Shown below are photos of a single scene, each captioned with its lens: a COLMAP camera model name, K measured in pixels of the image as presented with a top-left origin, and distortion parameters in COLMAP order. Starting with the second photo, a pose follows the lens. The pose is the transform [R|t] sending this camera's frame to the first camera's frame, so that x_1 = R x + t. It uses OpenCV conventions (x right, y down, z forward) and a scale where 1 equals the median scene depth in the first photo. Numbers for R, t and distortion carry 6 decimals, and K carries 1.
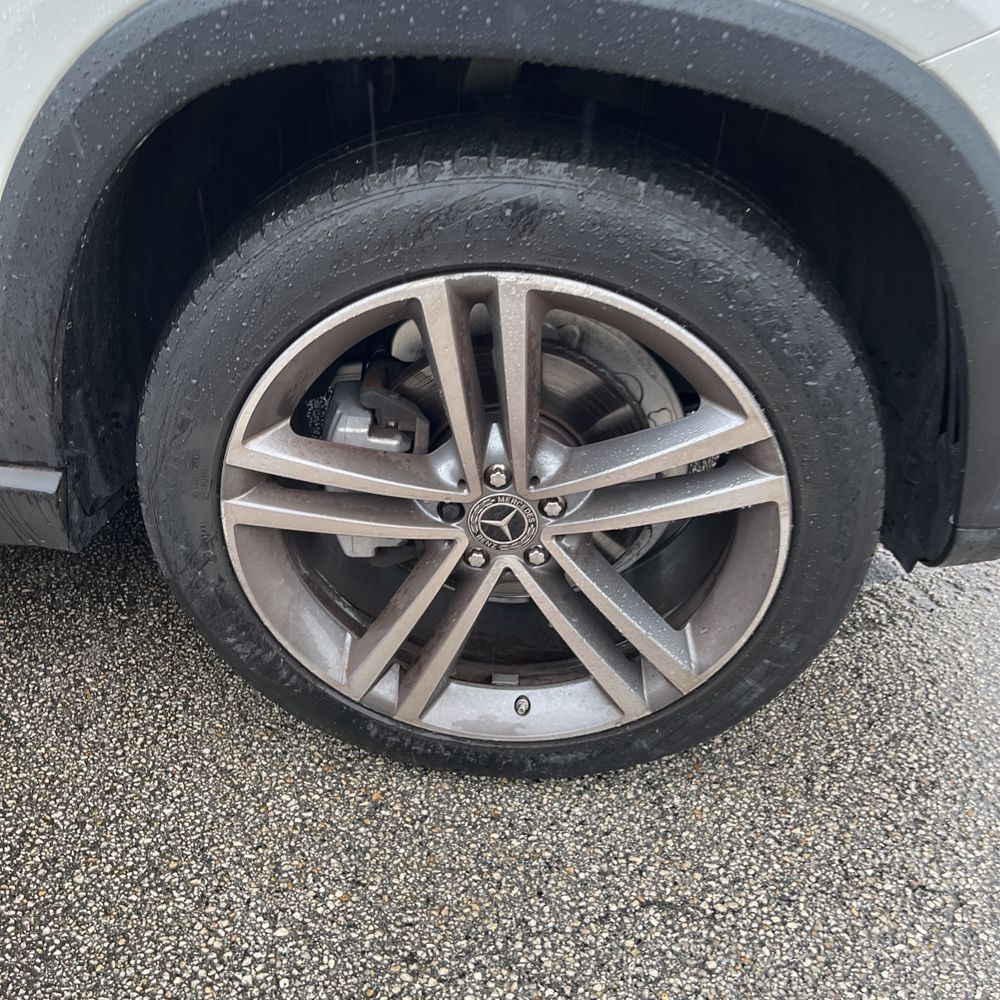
lens RADIAL K [[1015.8, 0, 512.1], [0, 1015.8, 494.5], [0, 0, 1]] dist [0.051147, -0.044823]
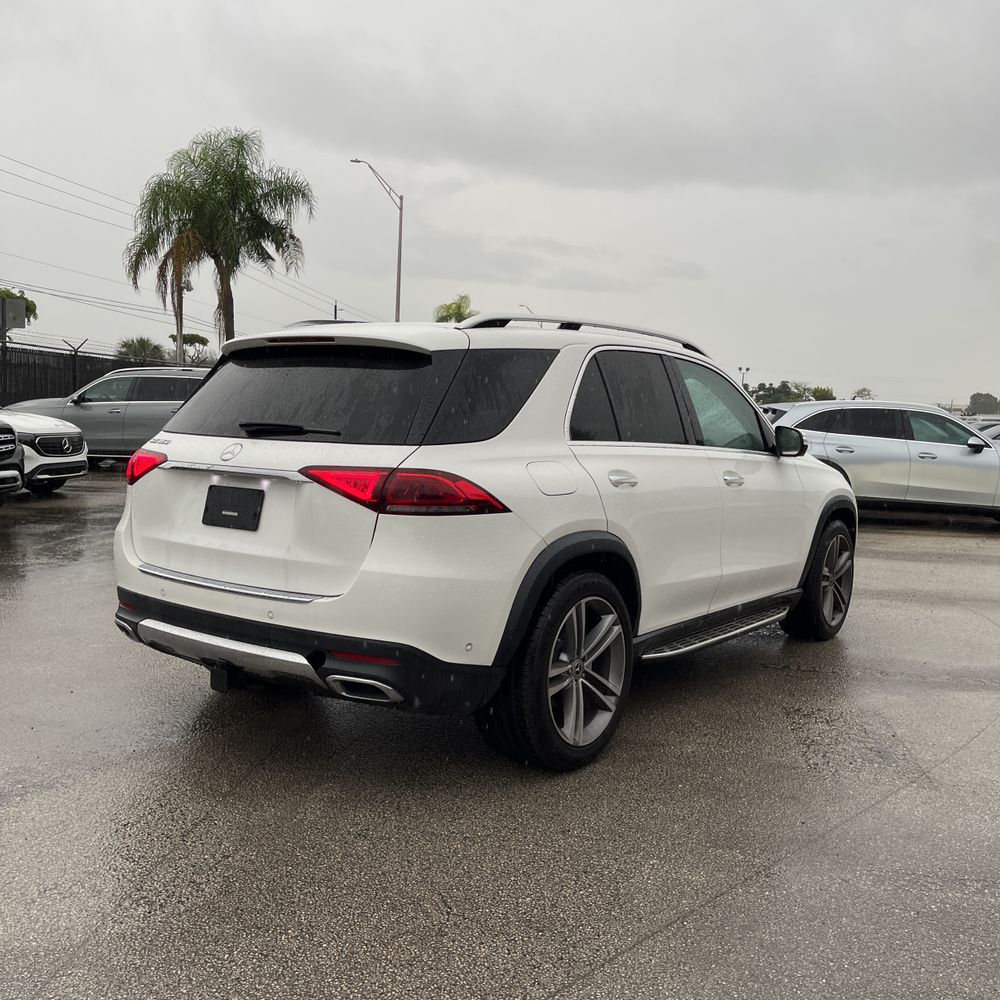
lens RADIAL K [[1026.9, 0, 500.0], [0, 1026.9, 500.0], [0, 0, 1]] dist [0.042361, 0.001836]
pose [[0.546485, -0.110137, 0.830195, -6.146210], [0.465559, 0.863975, -0.191841, -0.125355], [-0.696138, 0.491343, 0.523425, -1.051980]]
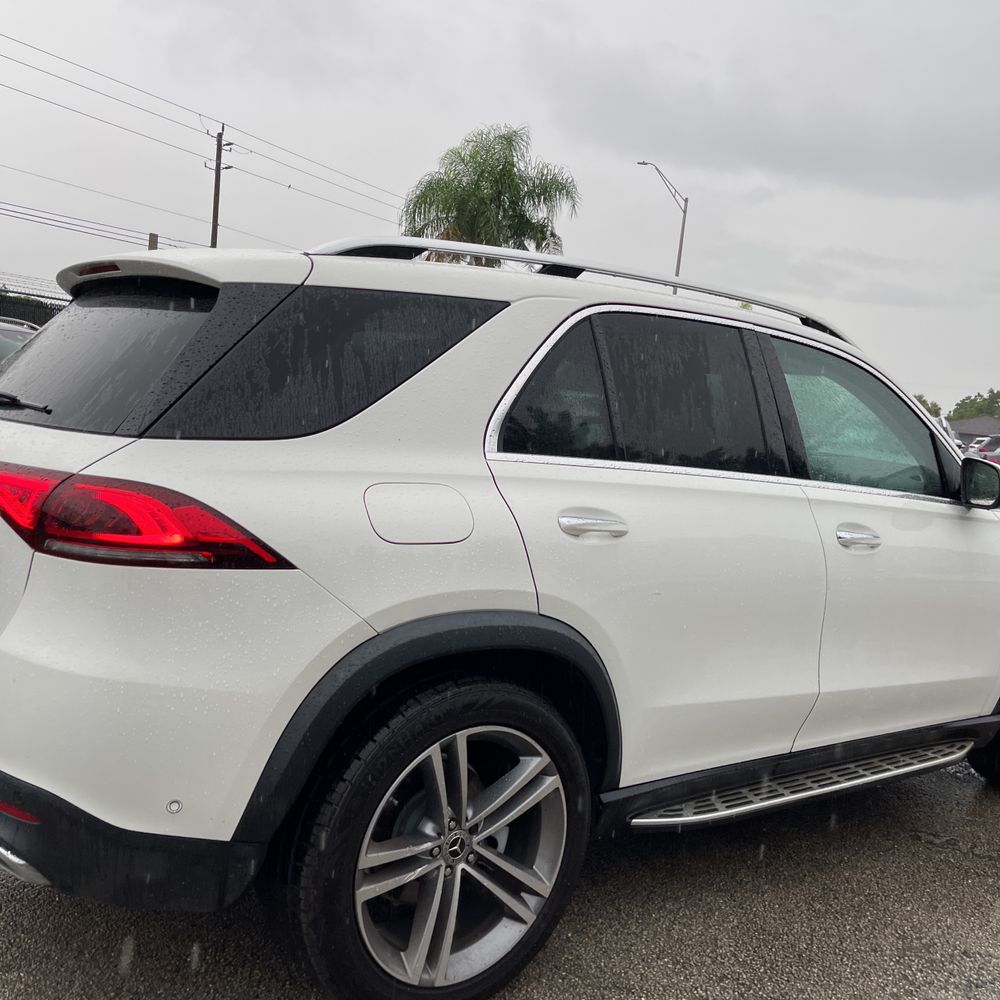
lens RADIAL K [[1019.6, 0, 486.2], [0, 1019.6, 491.5], [0, 0, 1]] dist [0.029033, -0.003011]
pose [[0.766756, -0.041240, 0.640612, -4.201980], [0.314755, 0.893895, -0.319189, -0.141660], [-0.559477, 0.446376, 0.698380, -0.851984]]
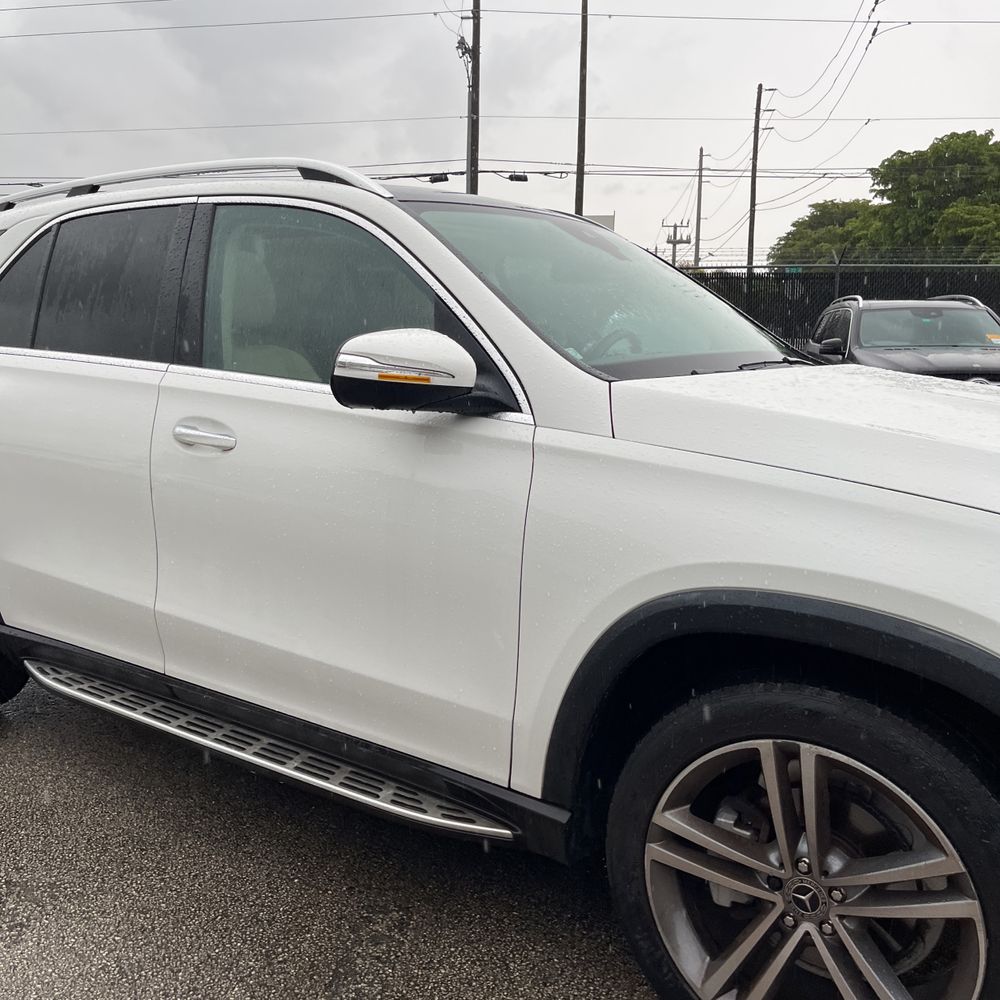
lens RADIAL K [[1019.6, 0, 486.2], [0, 1019.6, 491.5], [0, 0, 1]] dist [0.029033, -0.003011]
pose [[0.855279, 0.042014, -0.516462, 0.384720], [-0.264137, 0.892840, -0.364787, 0.185760], [0.445792, 0.448411, 0.774724, -0.818937]]
